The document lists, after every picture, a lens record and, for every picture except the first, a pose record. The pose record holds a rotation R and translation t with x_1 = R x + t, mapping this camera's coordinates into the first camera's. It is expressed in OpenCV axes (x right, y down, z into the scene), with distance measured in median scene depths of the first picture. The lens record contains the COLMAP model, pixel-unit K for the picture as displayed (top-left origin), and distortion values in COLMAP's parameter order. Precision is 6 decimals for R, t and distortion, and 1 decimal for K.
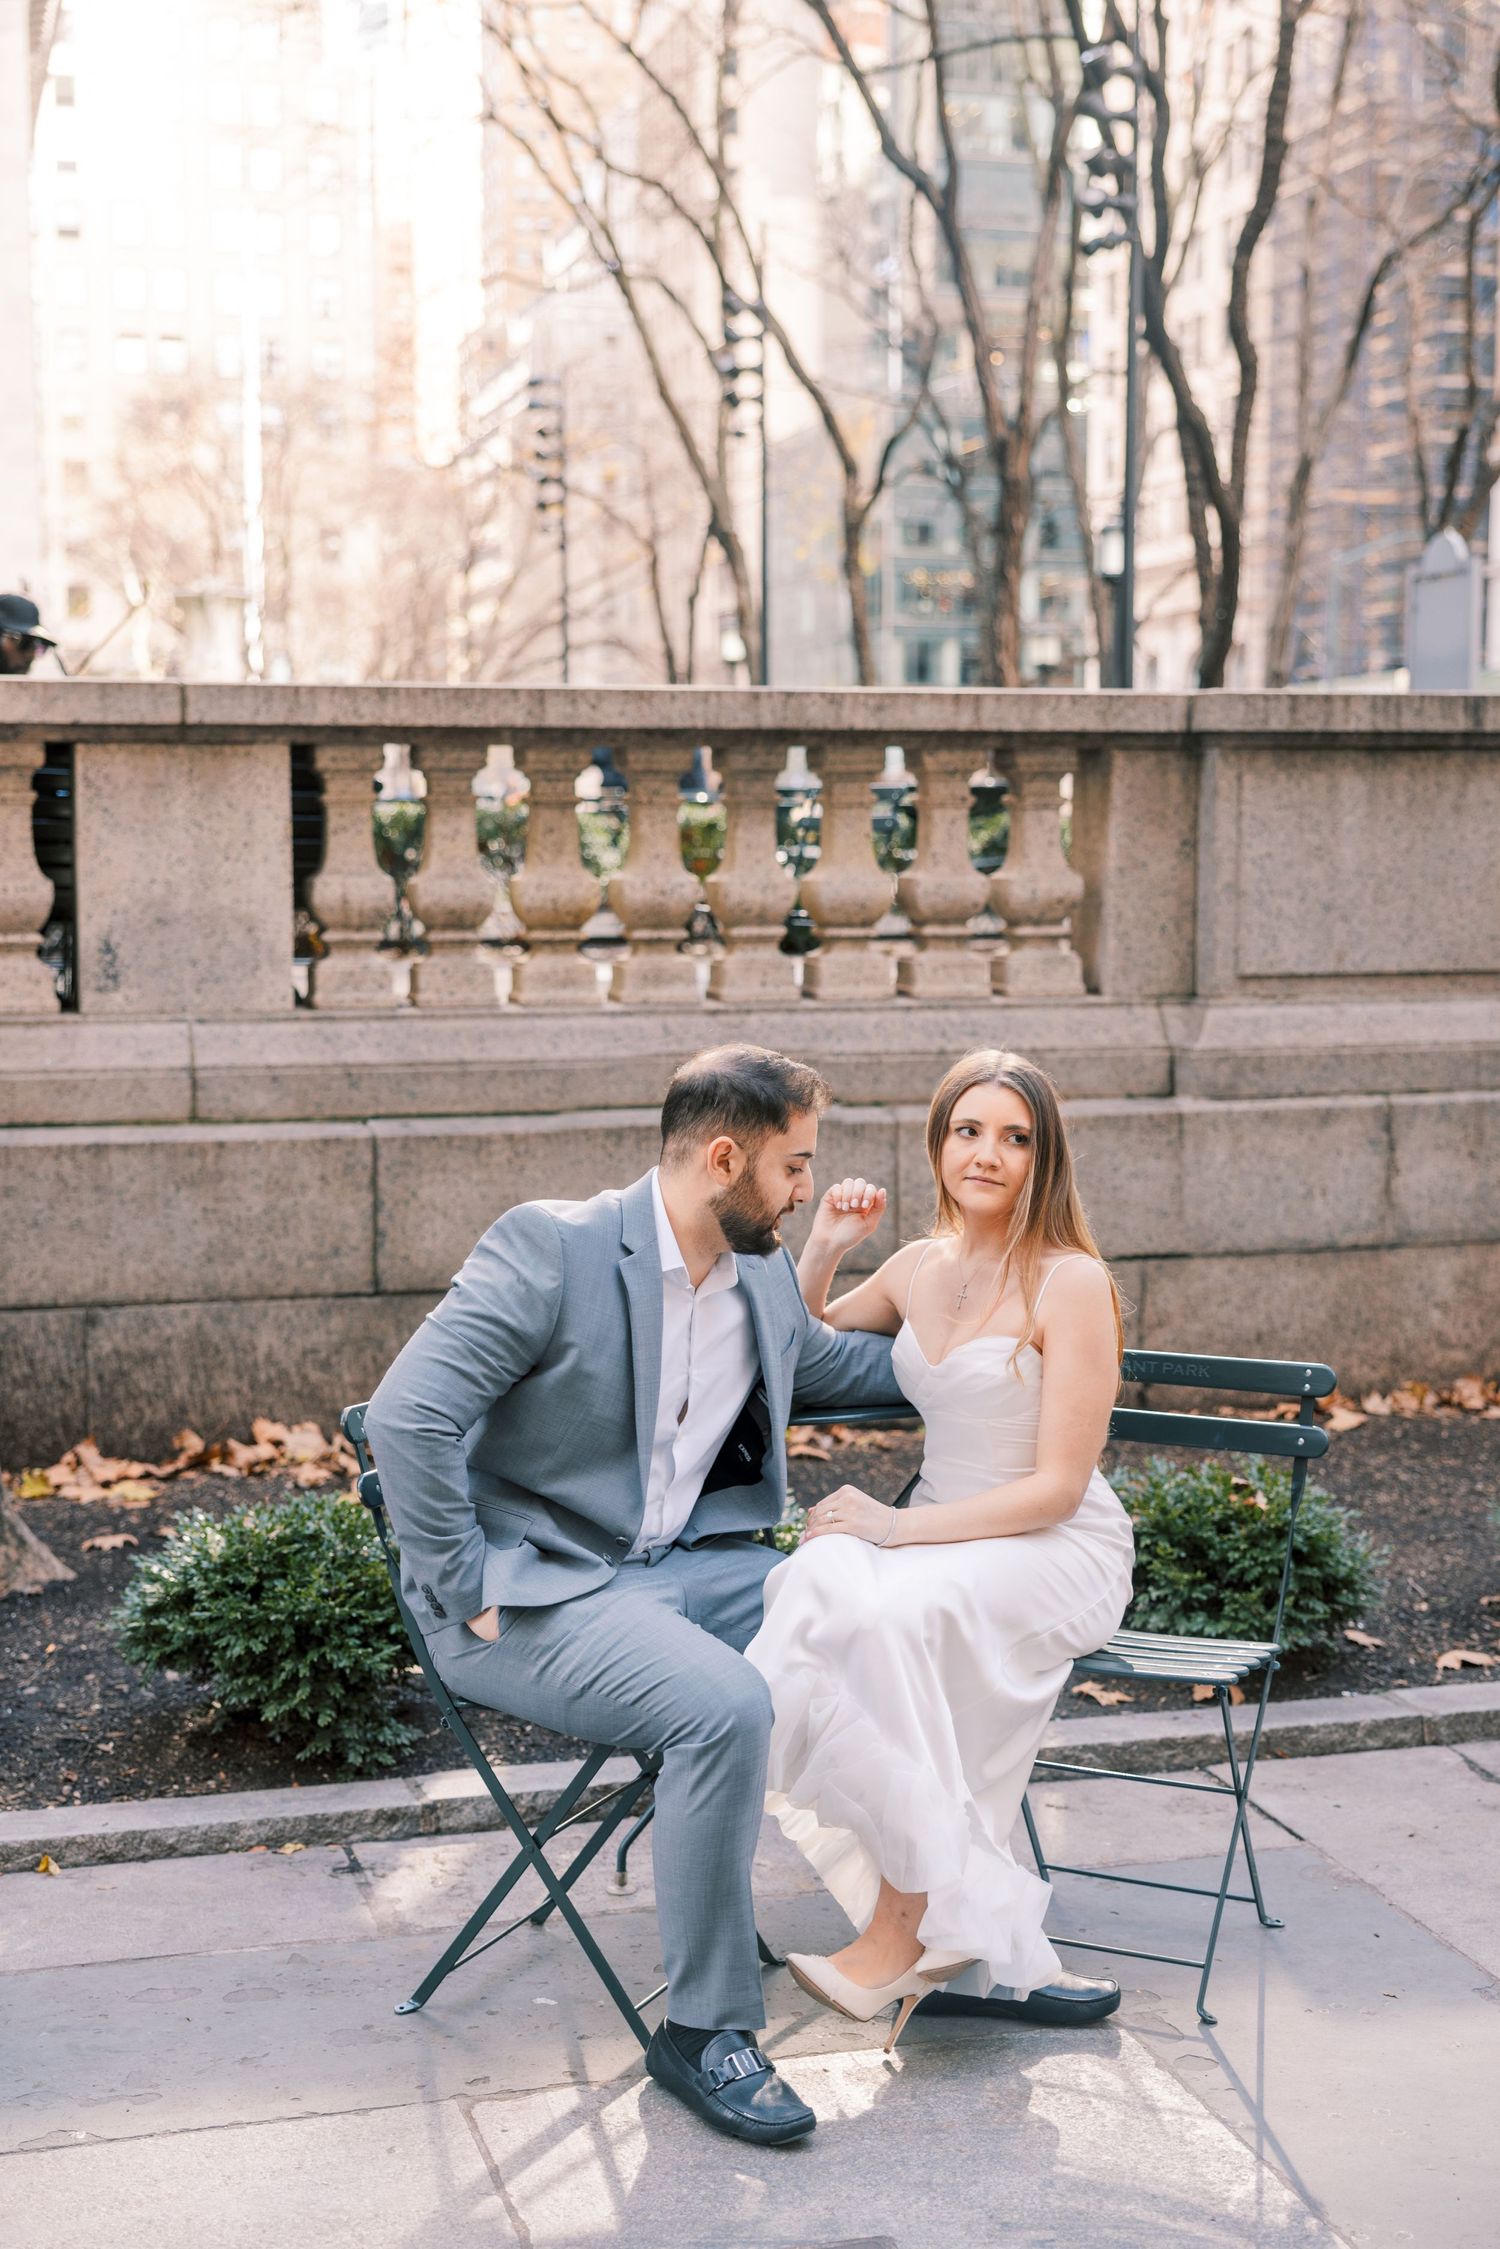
lens RADIAL K [[2683.2, 0, 767.5], [0, 2683.2, 1173.1], [0, 0, 1]] dist [-0.011823, 0.008523]
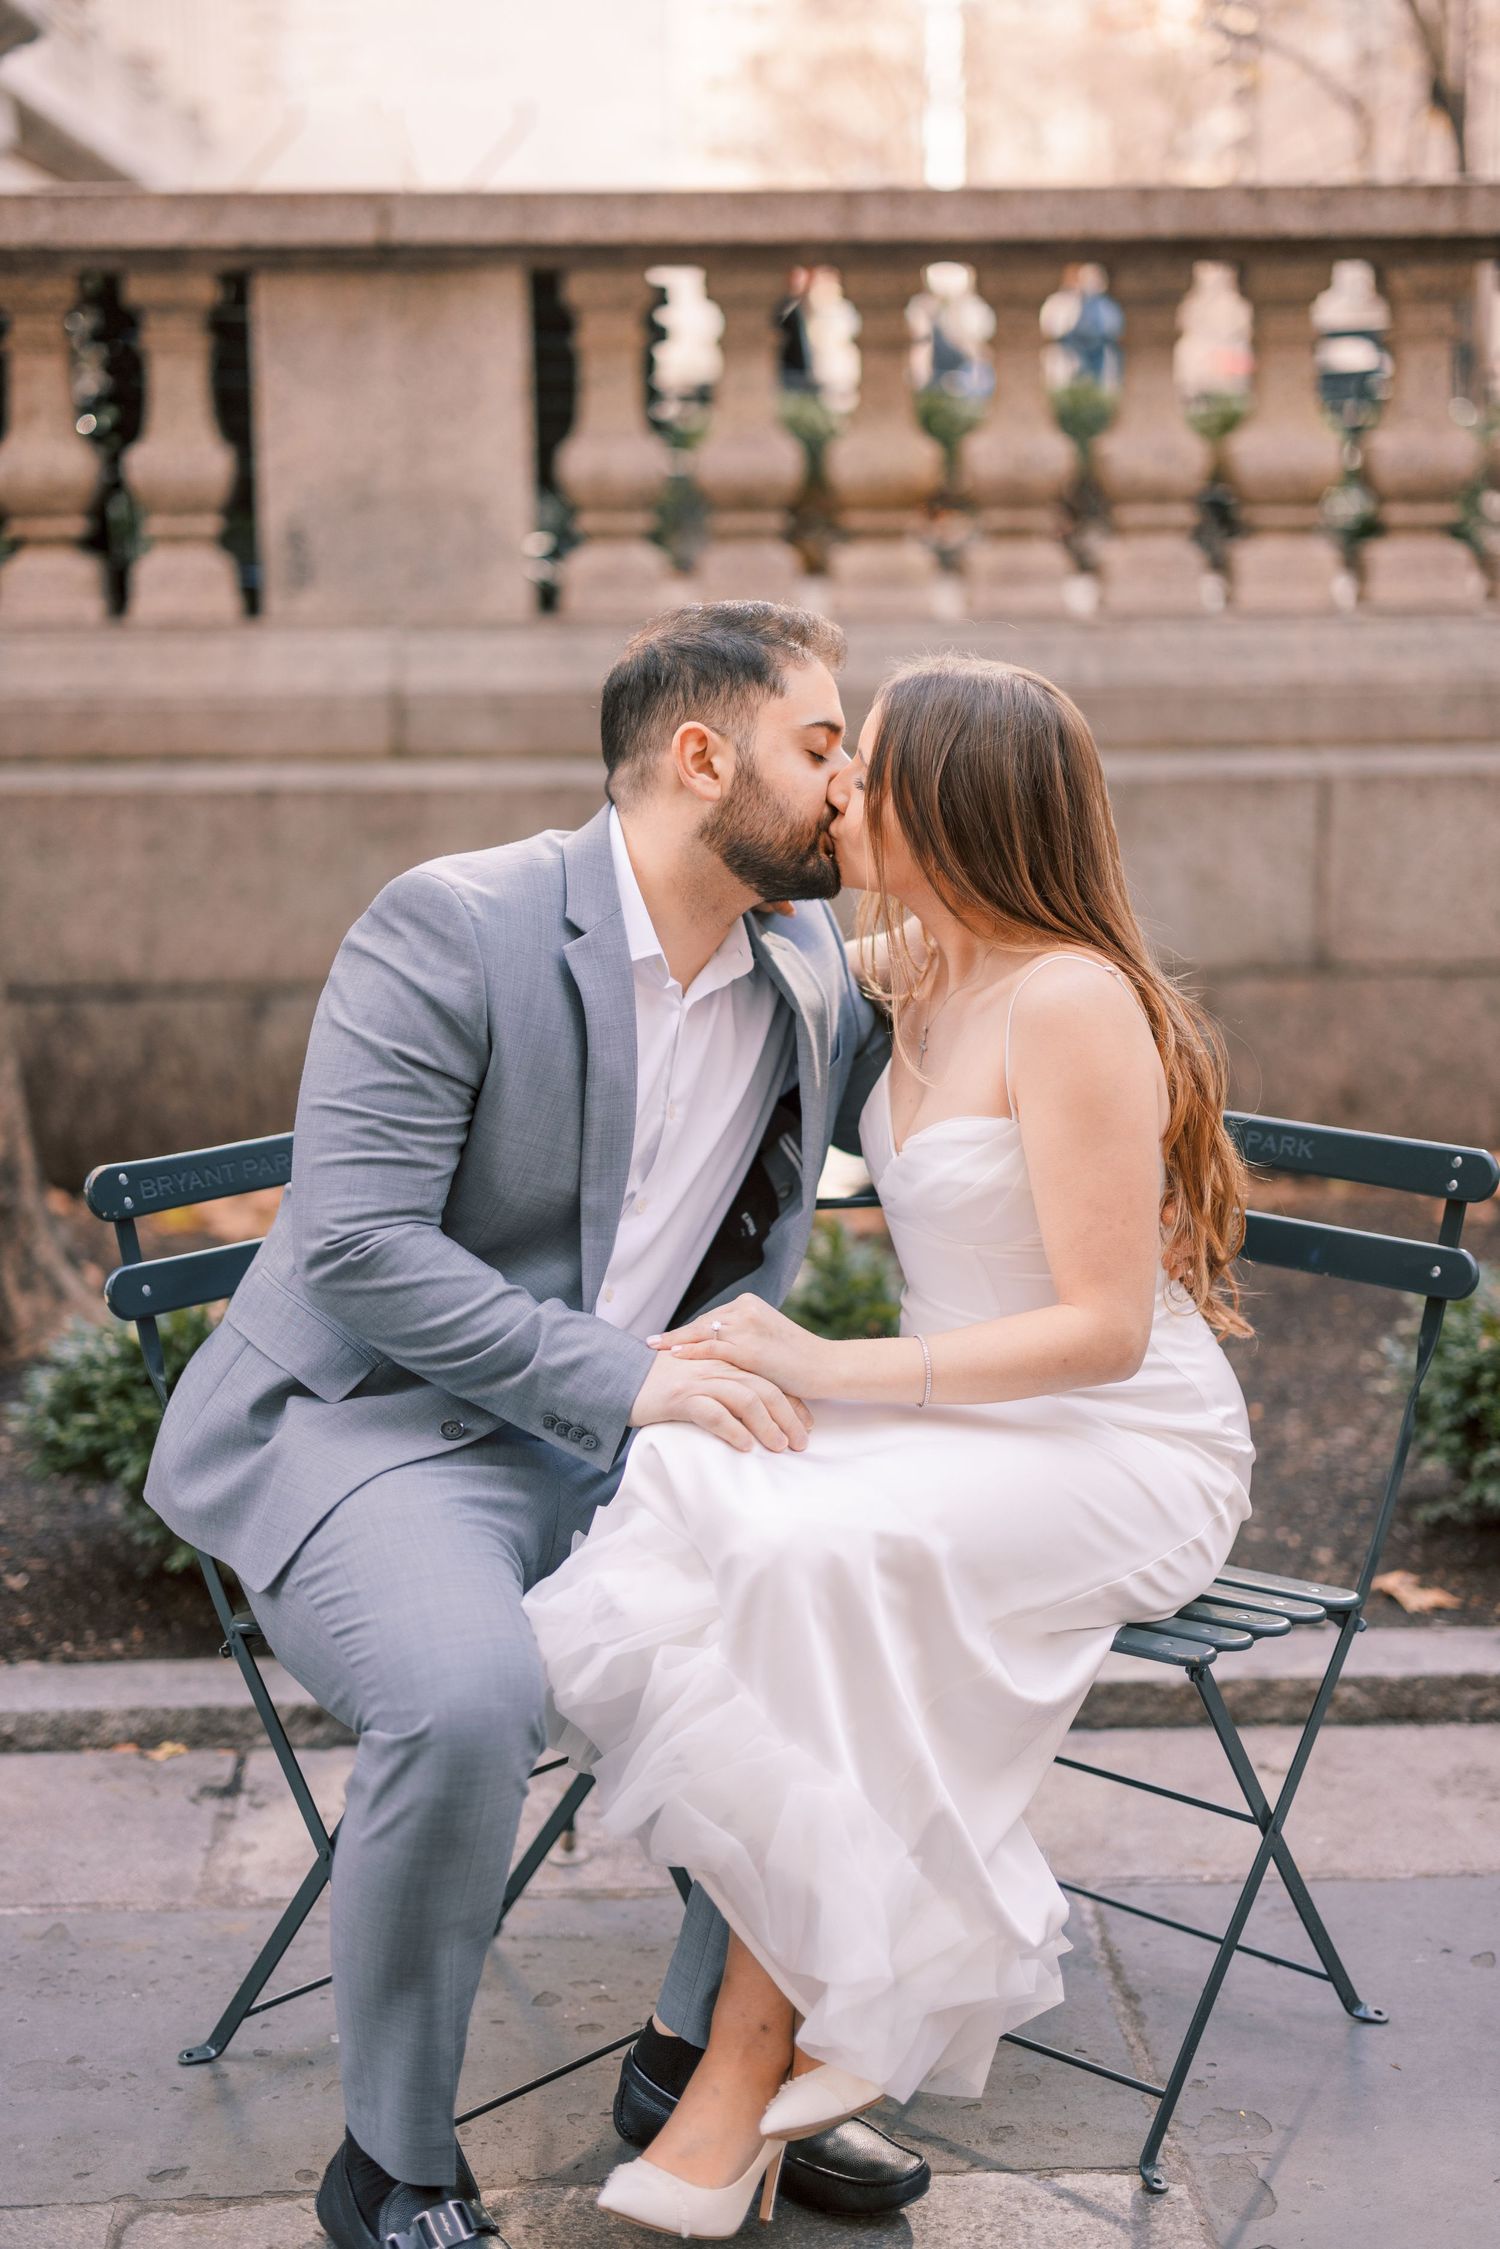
lens RADIAL K [[3075.8, 0, 750.0], [0, 3075.8, 1124.5], [0, 0, 1]] dist [-0.016870, 0.103380]
pose [[0.976585, 0.035985, -0.212101, 0.122274], [-0.016784, 0.995650, 0.091646, 0.004236], [0.214476, -0.085940, 0.972941, 0.203115]]
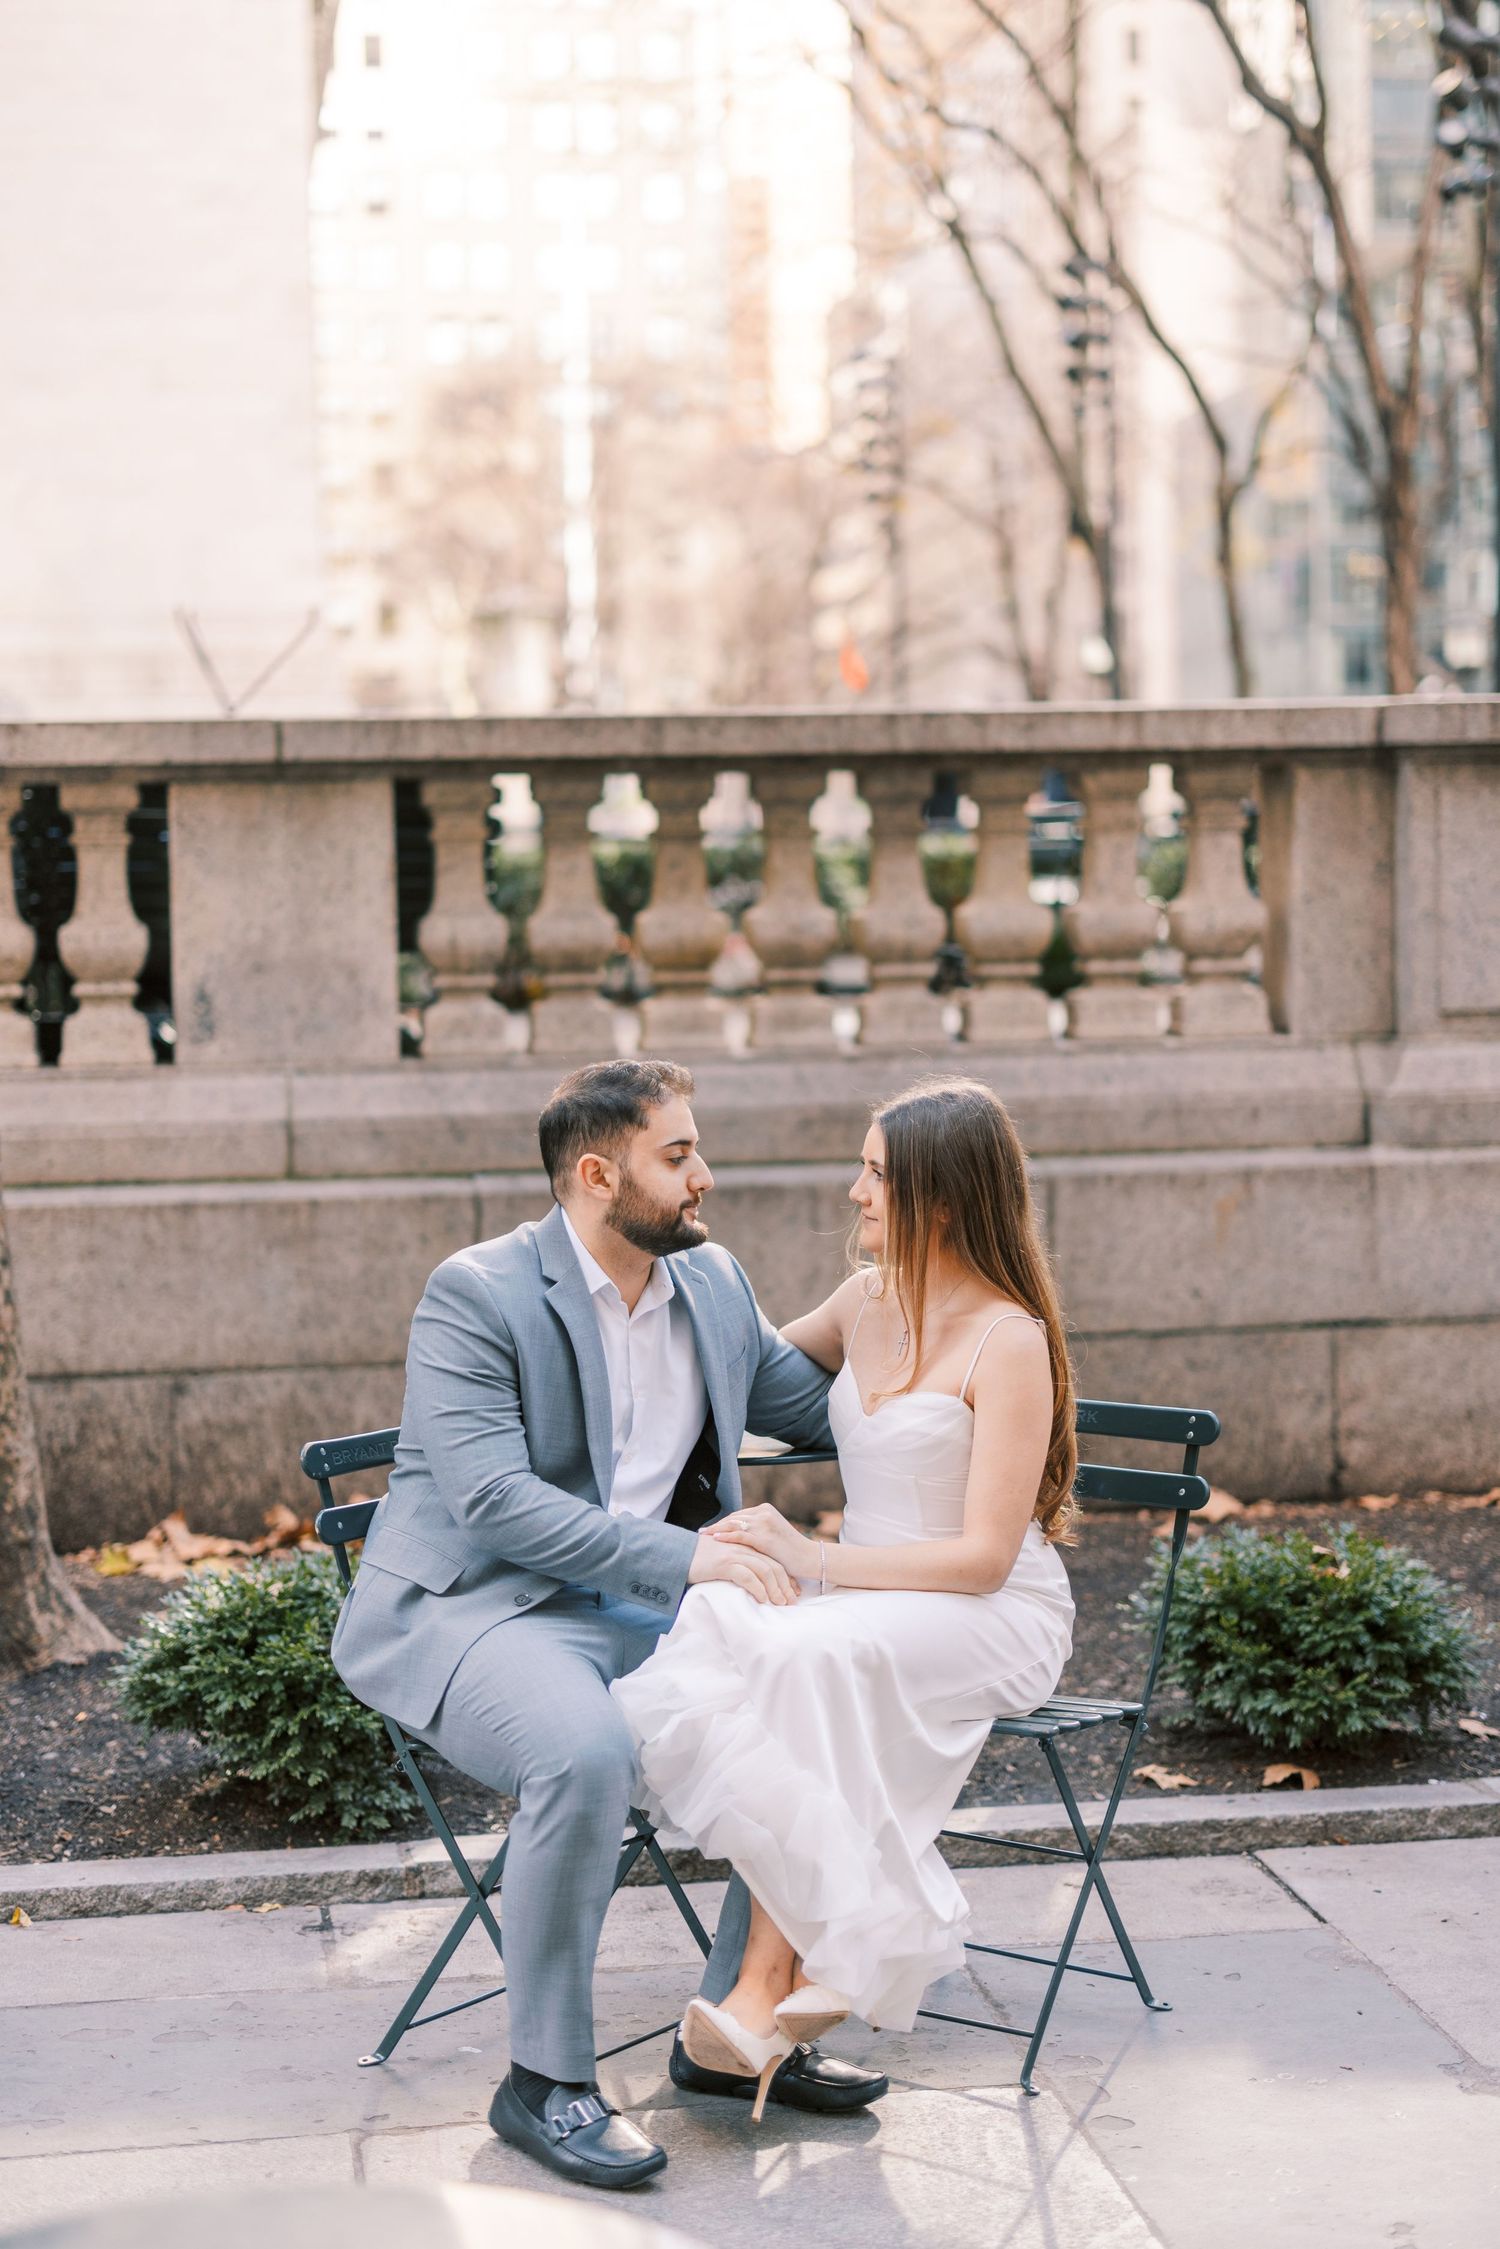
lens RADIAL K [[3075.8, 0, 750.0], [0, 3075.8, 1124.5], [0, 0, 1]] dist [-0.016870, 0.103380]
pose [[0.993308, -0.008509, -0.115182, 0.107383], [0.003512, 0.999047, -0.043513, 0.013936], [0.115442, 0.042818, 0.992391, -0.085535]]
